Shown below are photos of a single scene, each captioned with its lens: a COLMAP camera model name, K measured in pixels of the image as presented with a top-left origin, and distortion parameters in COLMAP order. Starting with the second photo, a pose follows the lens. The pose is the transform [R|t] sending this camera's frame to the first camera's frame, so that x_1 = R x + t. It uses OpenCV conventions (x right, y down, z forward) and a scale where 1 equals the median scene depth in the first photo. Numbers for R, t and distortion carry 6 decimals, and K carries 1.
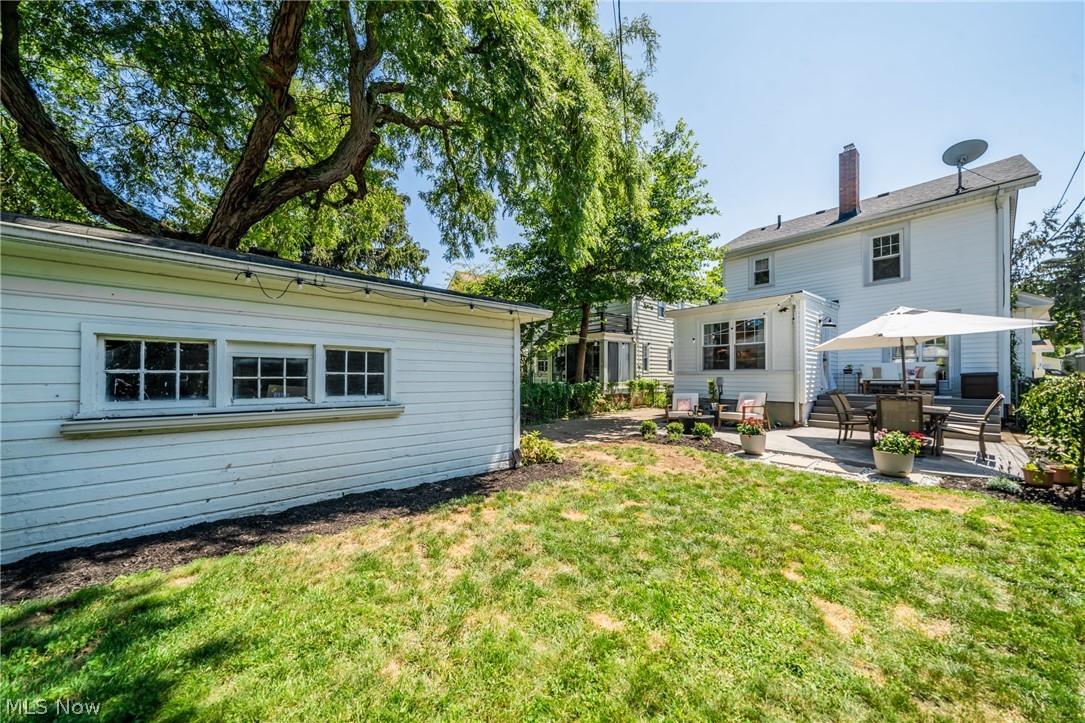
lens RADIAL K [[375.1, 0, 540.2], [0, 375.1, 373.3], [0, 0, 1]] dist [0.012318, -0.000047]
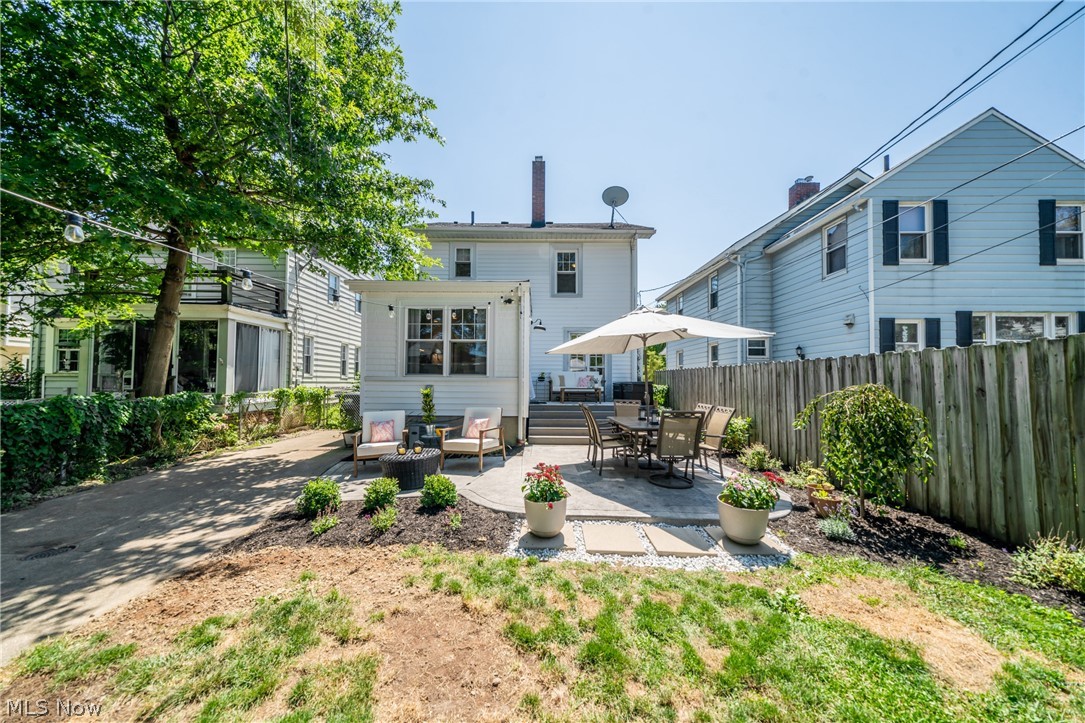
lens RADIAL K [[375.1, 0, 540.2], [0, 375.1, 373.3], [0, 0, 1]] dist [0.012318, -0.000047]
pose [[0.671283, 0.023964, 0.740814, 0.079544], [-0.013598, 0.999707, -0.020017, -0.000298], [-0.741076, 0.003364, 0.671412, 0.316457]]
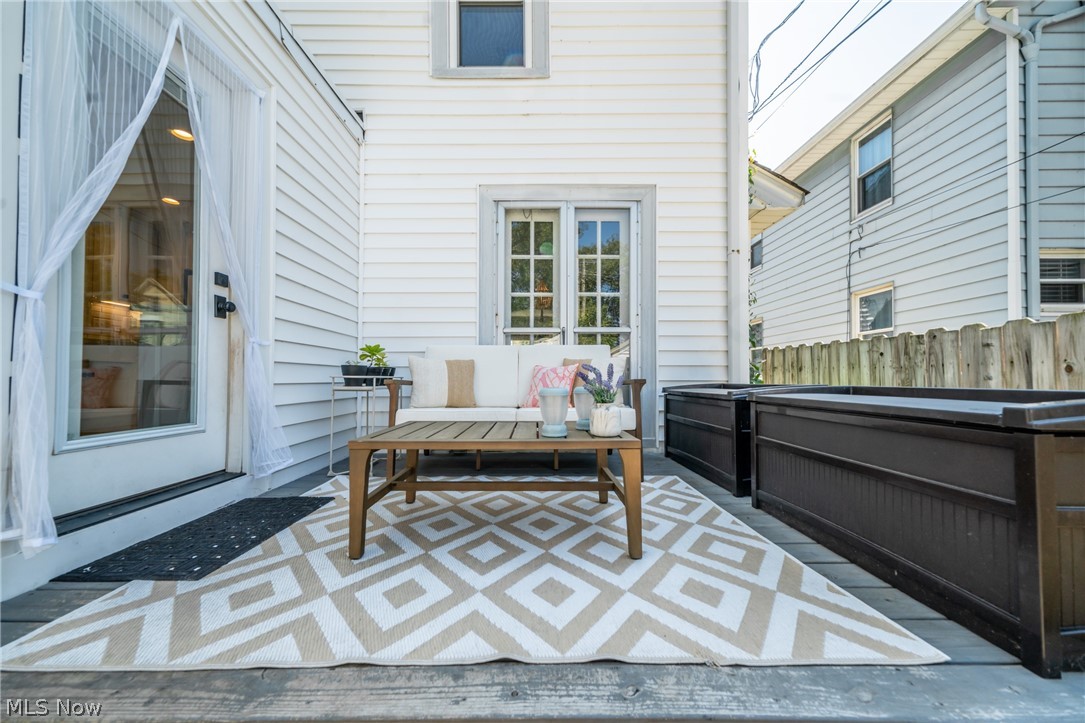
lens RADIAL K [[375.1, 0, 540.2], [0, 375.1, 373.3], [0, 0, 1]] dist [0.012318, -0.000047]
pose [[0.672905, 0.010773, 0.739650, 0.658295], [-0.006327, 0.999941, -0.008809, -0.004085], [-0.739702, 0.001248, 0.672934, 0.704399]]
